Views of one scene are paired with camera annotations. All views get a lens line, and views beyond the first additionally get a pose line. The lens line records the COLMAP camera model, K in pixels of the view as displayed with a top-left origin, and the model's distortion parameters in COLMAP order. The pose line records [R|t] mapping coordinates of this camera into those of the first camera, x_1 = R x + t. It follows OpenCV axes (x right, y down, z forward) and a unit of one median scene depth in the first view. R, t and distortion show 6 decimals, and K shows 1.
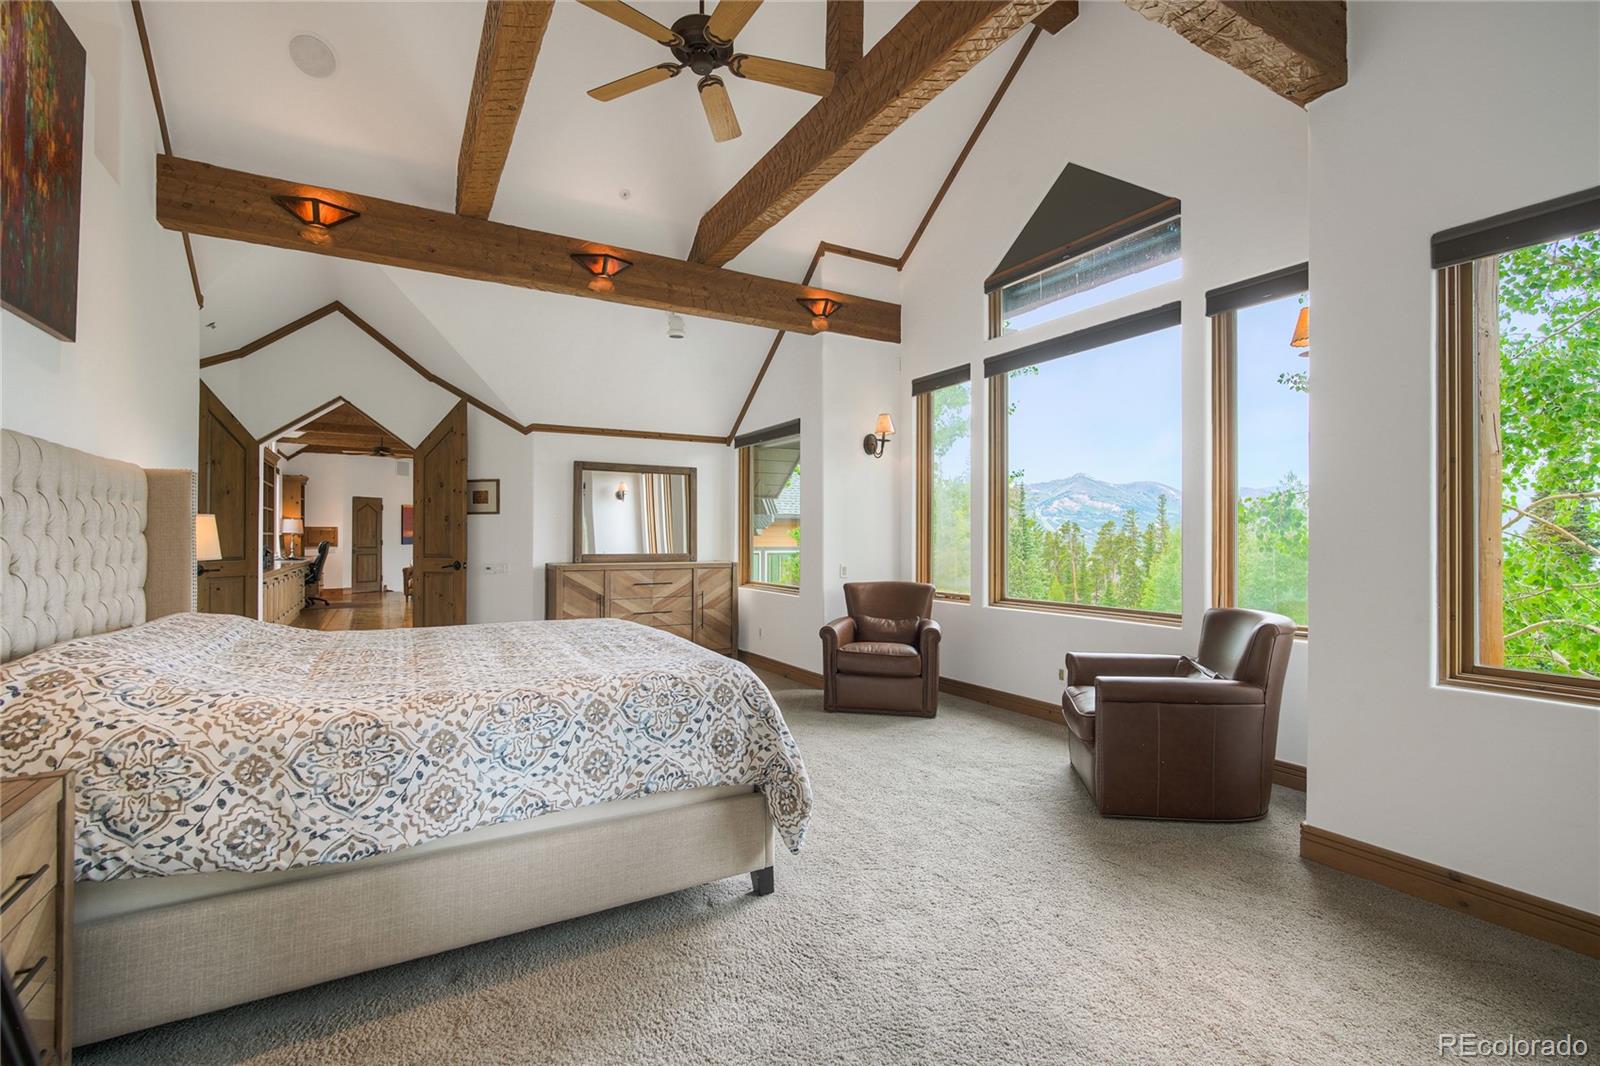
lens RADIAL K [[724.8, 0, 797.9], [0, 724.8, 534.3], [0, 0, 1]] dist [-0.011655, 0.004244]
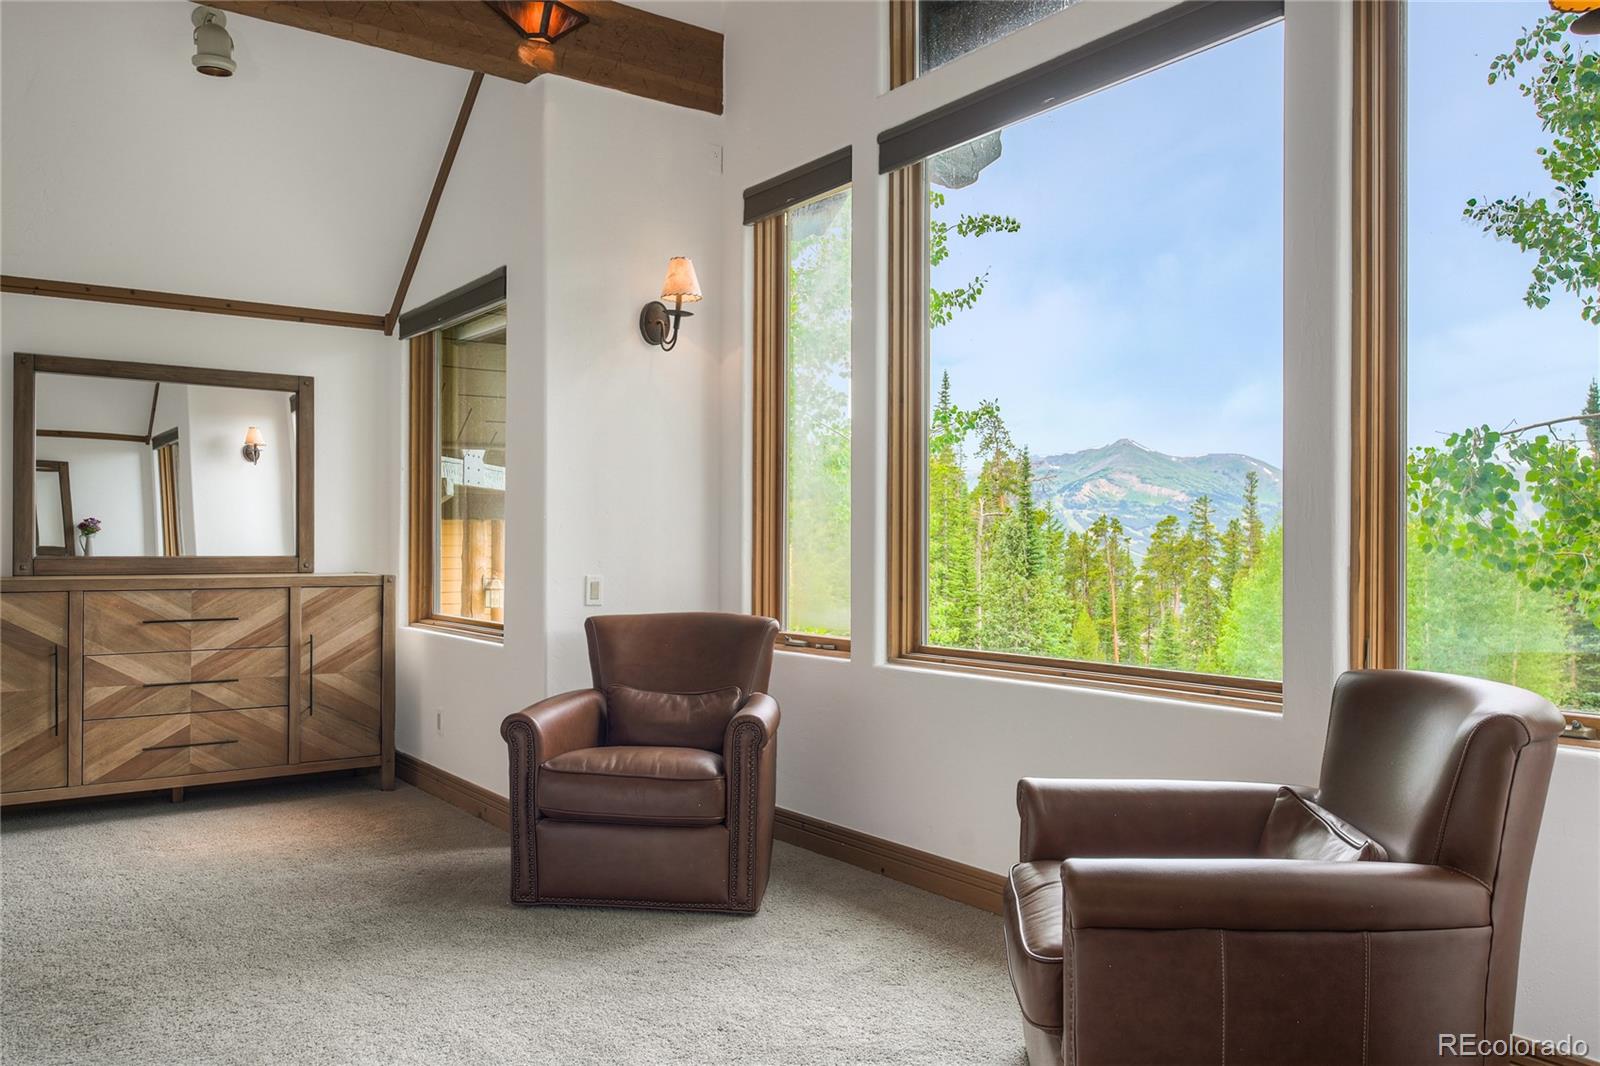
lens RADIAL K [[1209.5, 0, 798.9], [0, 1209.5, 538.7], [0, 0, 1]] dist [0.001141, -0.009955]
pose [[0.994107, 0.001933, 0.108386, 0.113234], [-0.002032, 0.999998, 0.000795, 0.016646], [-0.108384, -0.001010, 0.994109, 0.213553]]
